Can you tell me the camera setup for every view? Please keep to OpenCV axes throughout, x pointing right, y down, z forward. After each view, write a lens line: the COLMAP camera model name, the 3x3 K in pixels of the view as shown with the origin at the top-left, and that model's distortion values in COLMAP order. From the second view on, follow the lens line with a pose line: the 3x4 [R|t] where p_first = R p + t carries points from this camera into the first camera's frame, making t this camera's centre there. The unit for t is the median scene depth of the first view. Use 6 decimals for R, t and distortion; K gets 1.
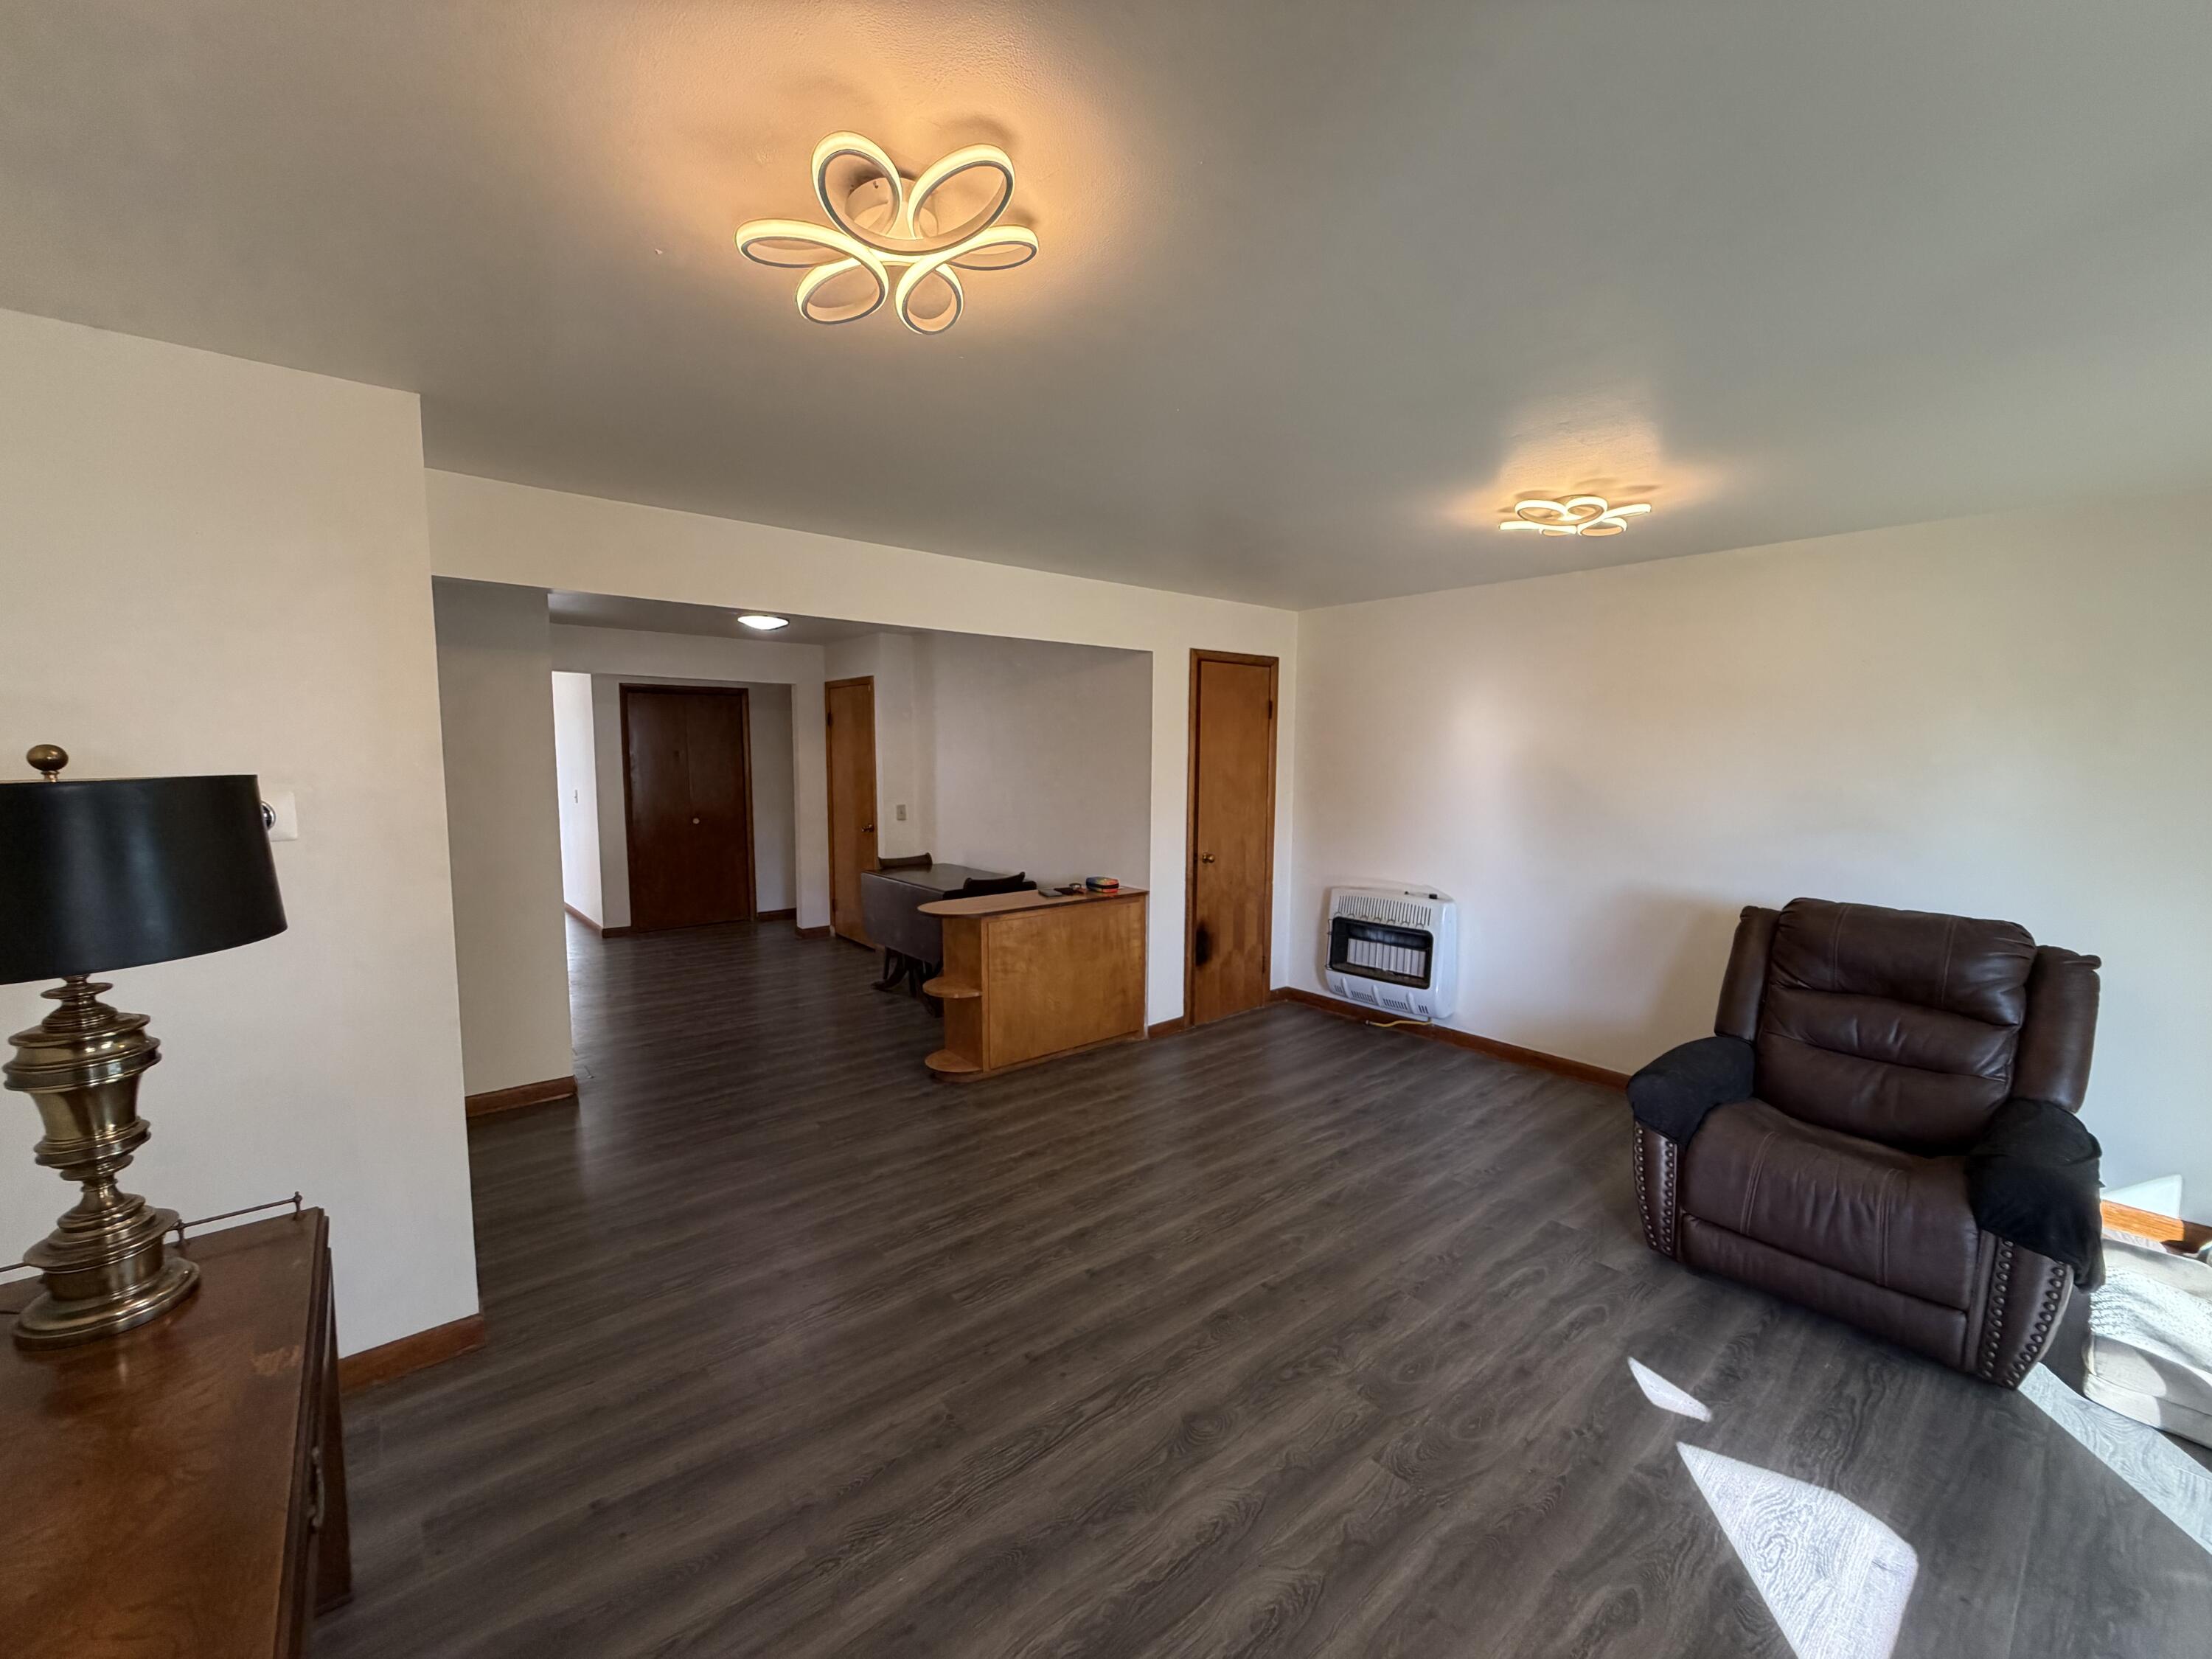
lens RADIAL K [[887.2, 0, 1104.5], [0, 887.2, 830.5], [0, 0, 1]] dist [-0.000264, 0.000136]
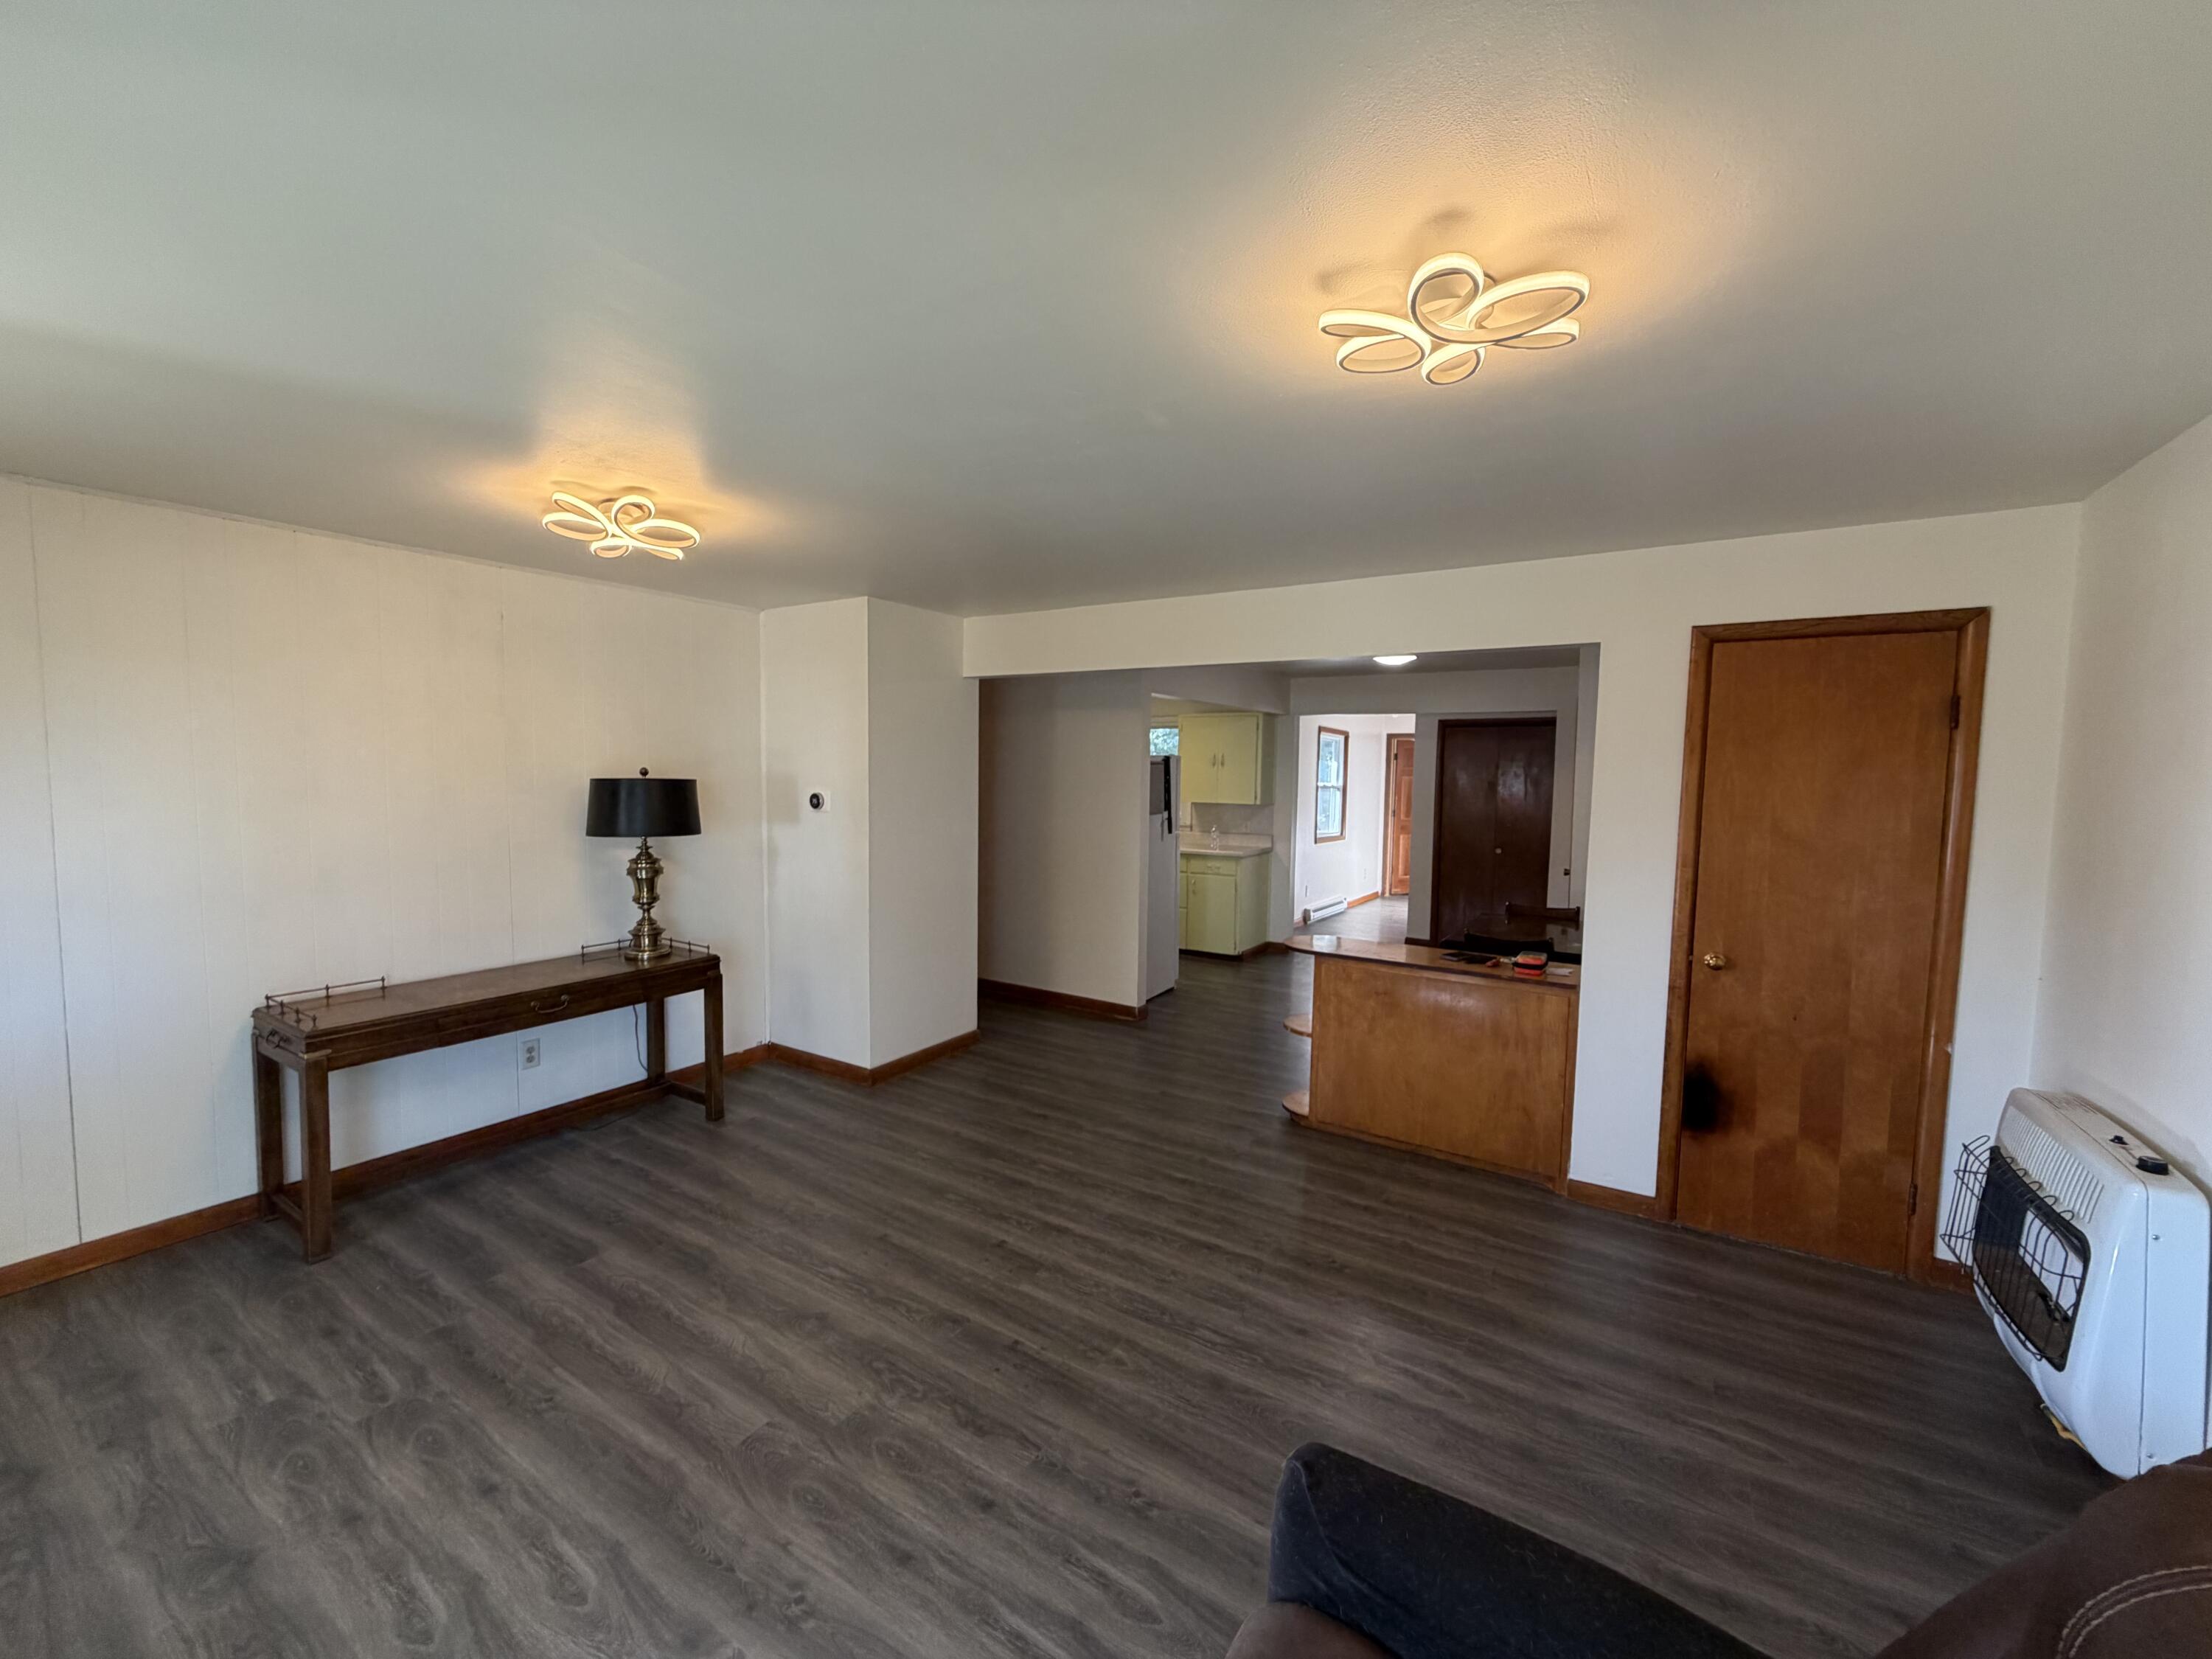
lens RADIAL K [[887.2, 0, 1095.4], [0, 887.2, 816.9], [0, 0, 1]] dist [-0.000264, 0.000136]
pose [[0.293139, 0.051060, -0.954705, 1.251388], [-0.102475, 0.994498, 0.021724, -0.083255], [0.950562, 0.091465, 0.296759, 0.870826]]
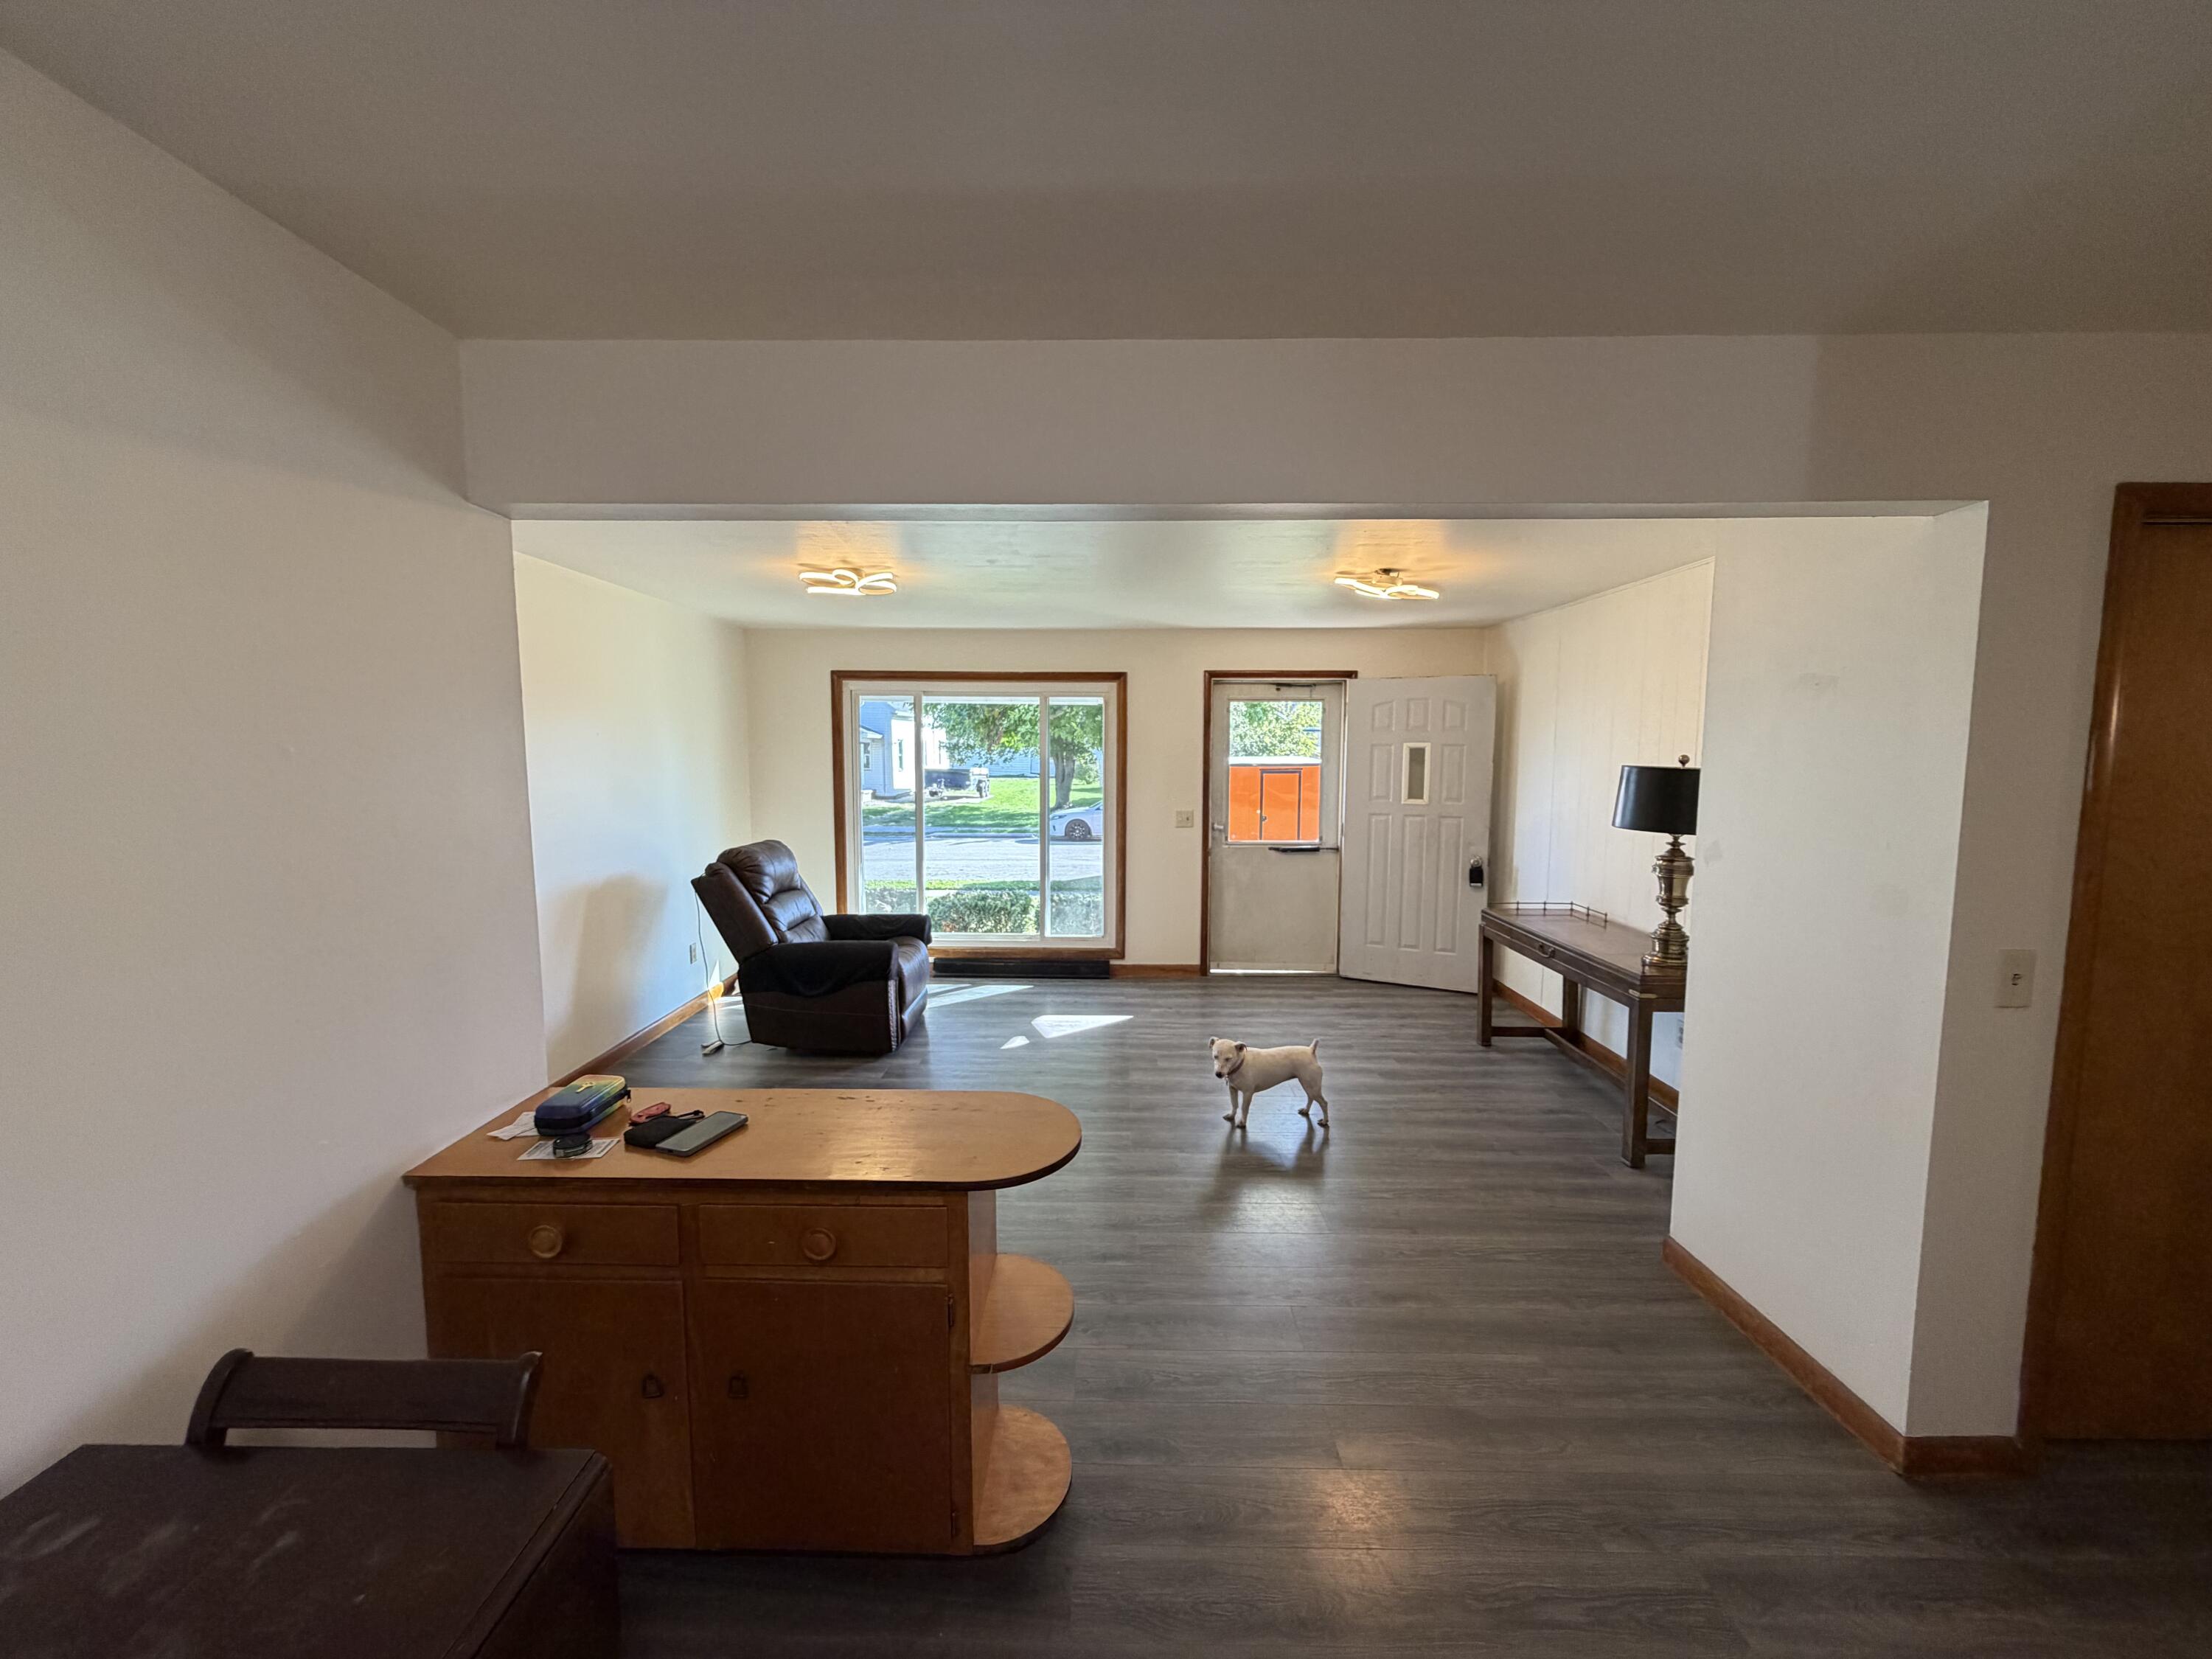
lens RADIAL K [[887.2, 0, 1094.7], [0, 887.2, 840.2], [0, 0, 1]] dist [-0.000264, 0.000136]
pose [[-0.758962, -0.076598, 0.646614, -0.875708], [0.053255, 0.982427, 0.178887, -0.235914], [-0.648954, 0.170204, -0.741545, 2.362854]]
